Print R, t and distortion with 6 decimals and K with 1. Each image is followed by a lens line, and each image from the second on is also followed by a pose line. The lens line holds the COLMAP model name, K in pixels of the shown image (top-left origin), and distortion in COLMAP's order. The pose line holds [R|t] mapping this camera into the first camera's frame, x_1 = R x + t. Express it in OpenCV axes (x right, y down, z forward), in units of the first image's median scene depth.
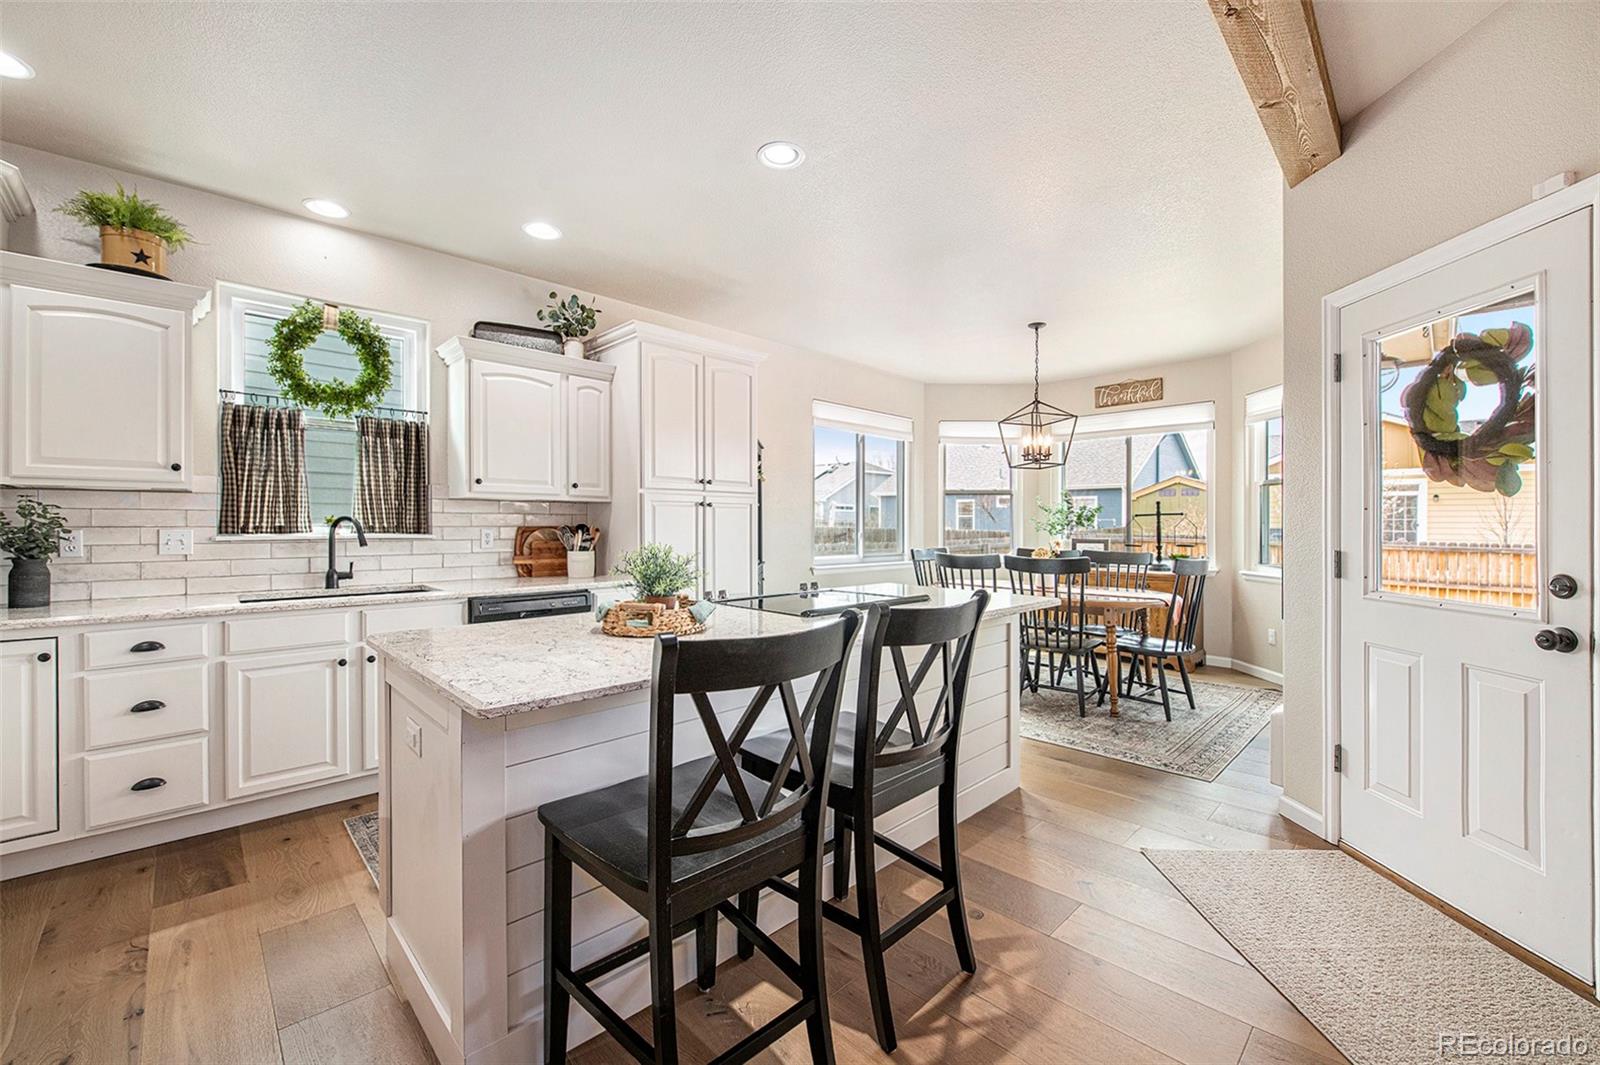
lens RADIAL K [[635.2, 0, 800.0], [0, 635.2, 532.5], [0, 0, 1]] dist [-0.008853, -0.000083]
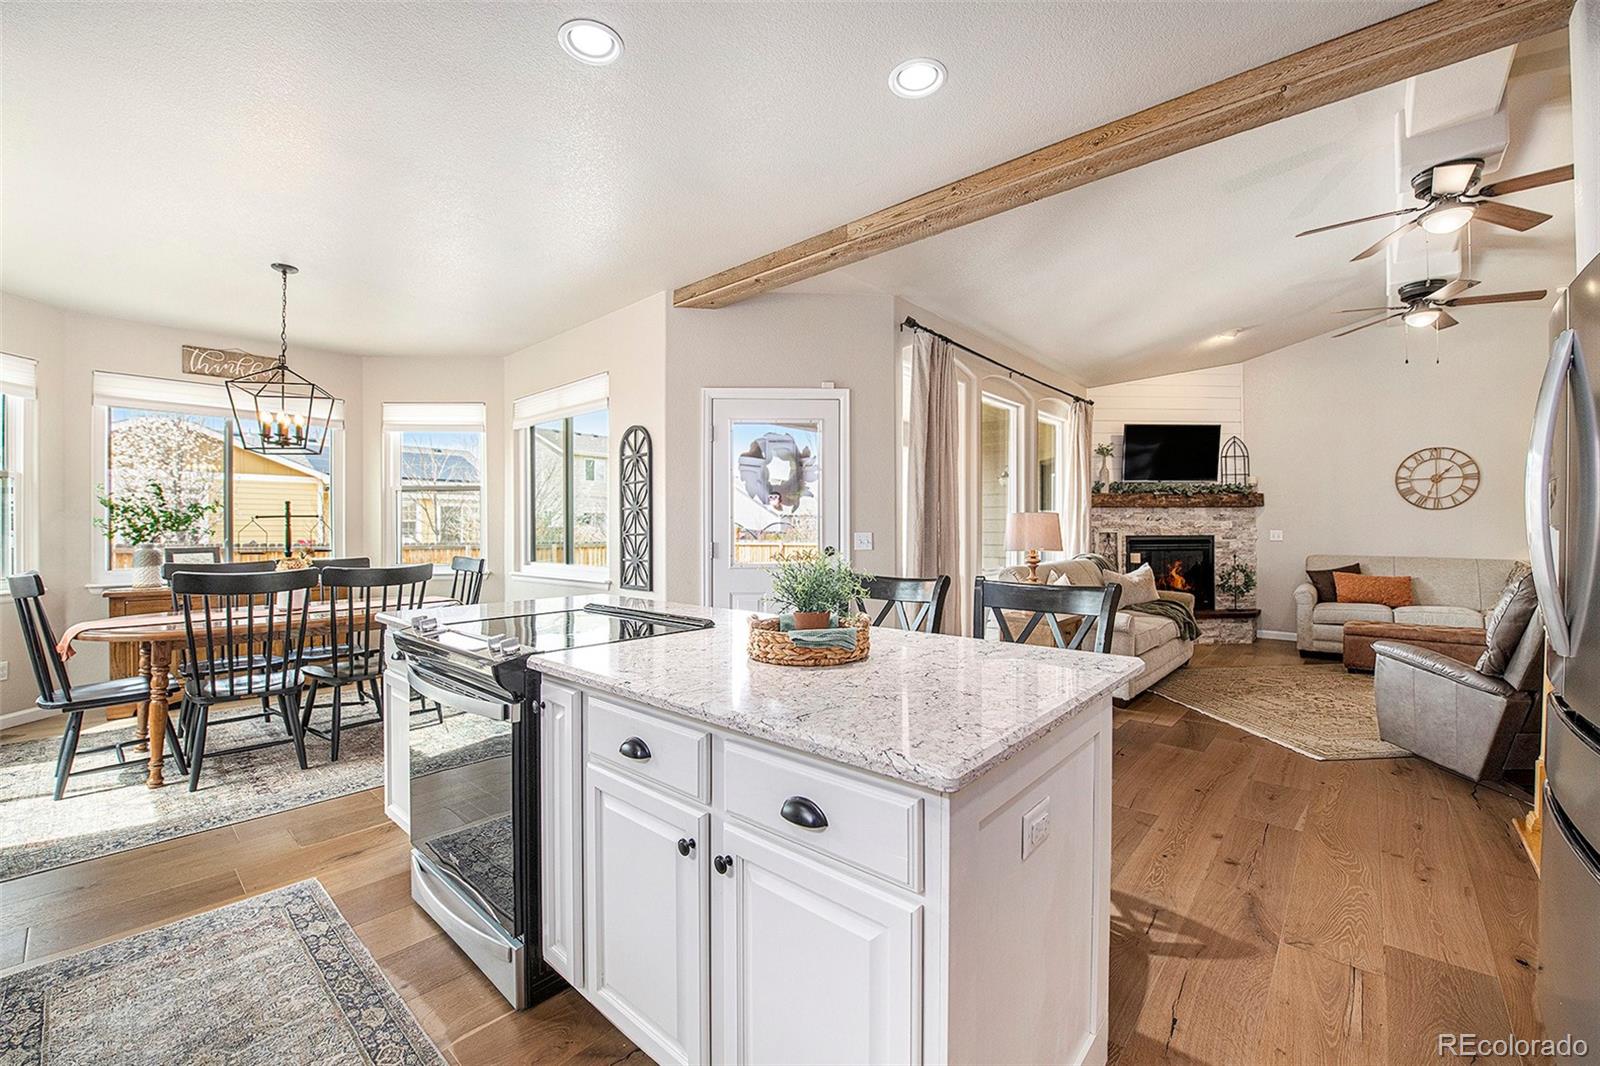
lens RADIAL K [[655.6, 0, 794.9], [0, 655.6, 528.0], [0, 0, 1]] dist [-0.024070, 0.000163]
pose [[-0.059870, -0.004502, 0.998196, -0.575006], [0.015281, 0.999869, 0.005426, -0.010409], [-0.998089, 0.015578, -0.059793, 0.569860]]
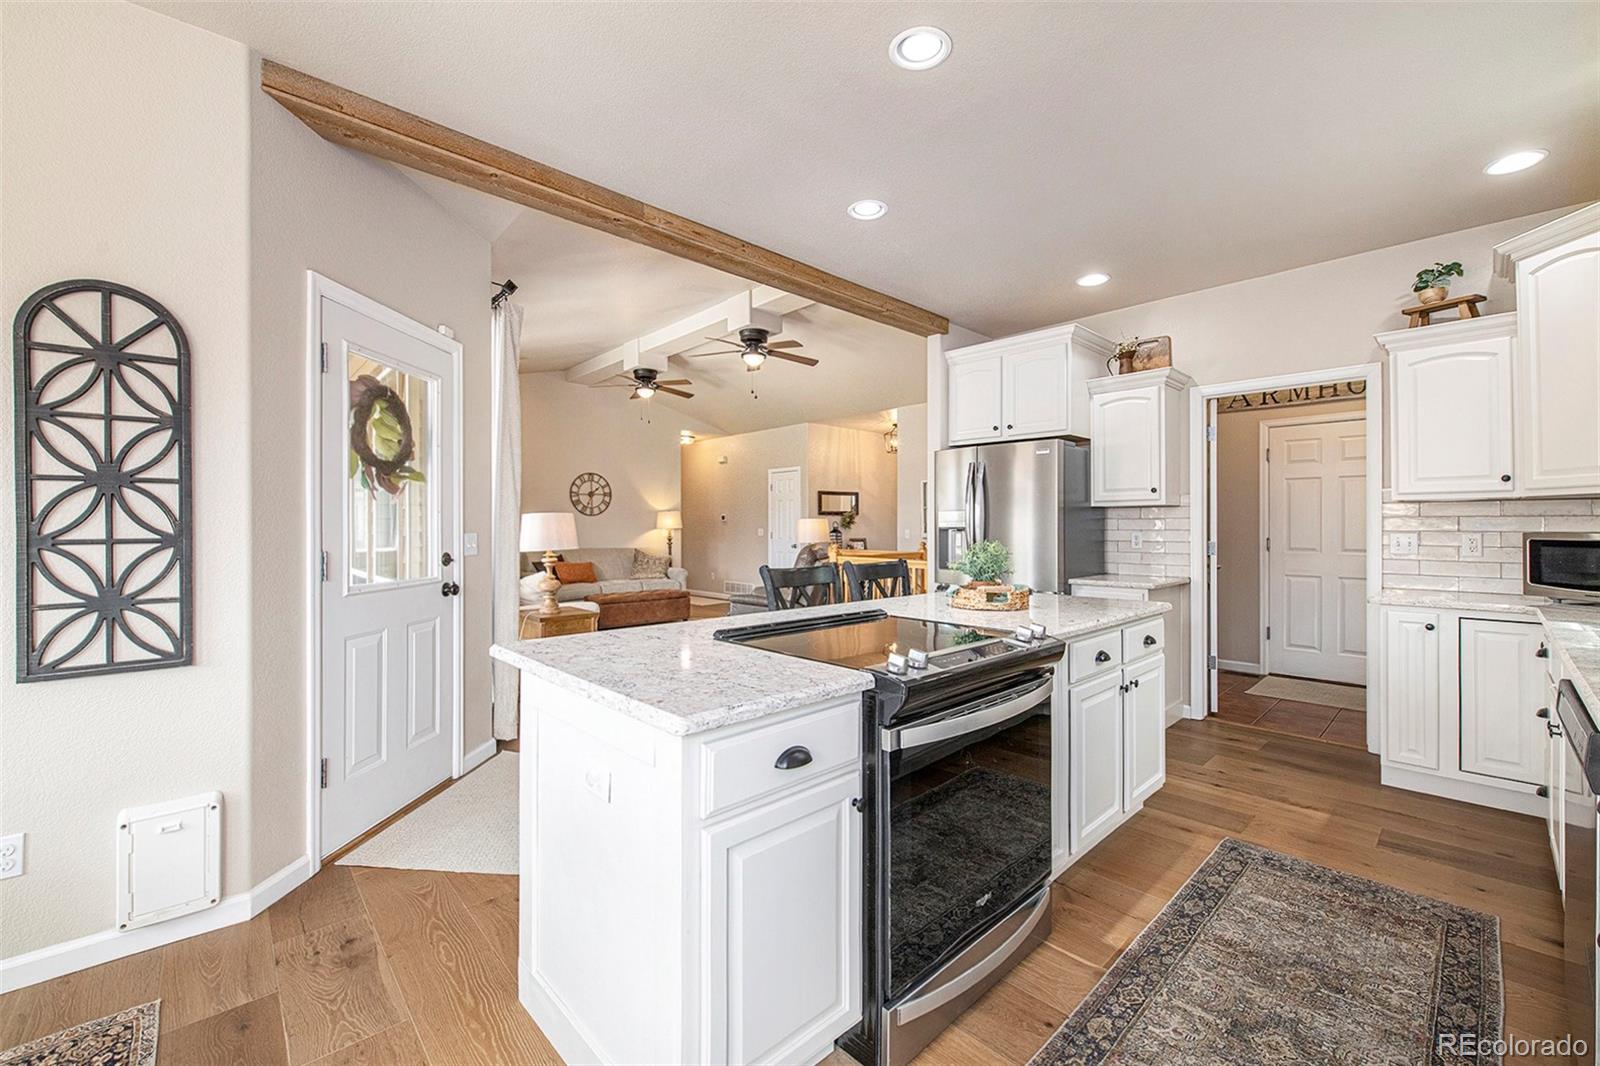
lens RADIAL K [[661.5, 0, 822.4], [0, 661.5, 524.0], [0, 0, 1]] dist [-0.001381, -0.000138]
pose [[-0.999983, -0.004982, 0.003114, 0.063461], [-0.004957, 0.999956, 0.007996, -0.015477], [-0.003153, 0.007980, -0.999963, 1.274974]]
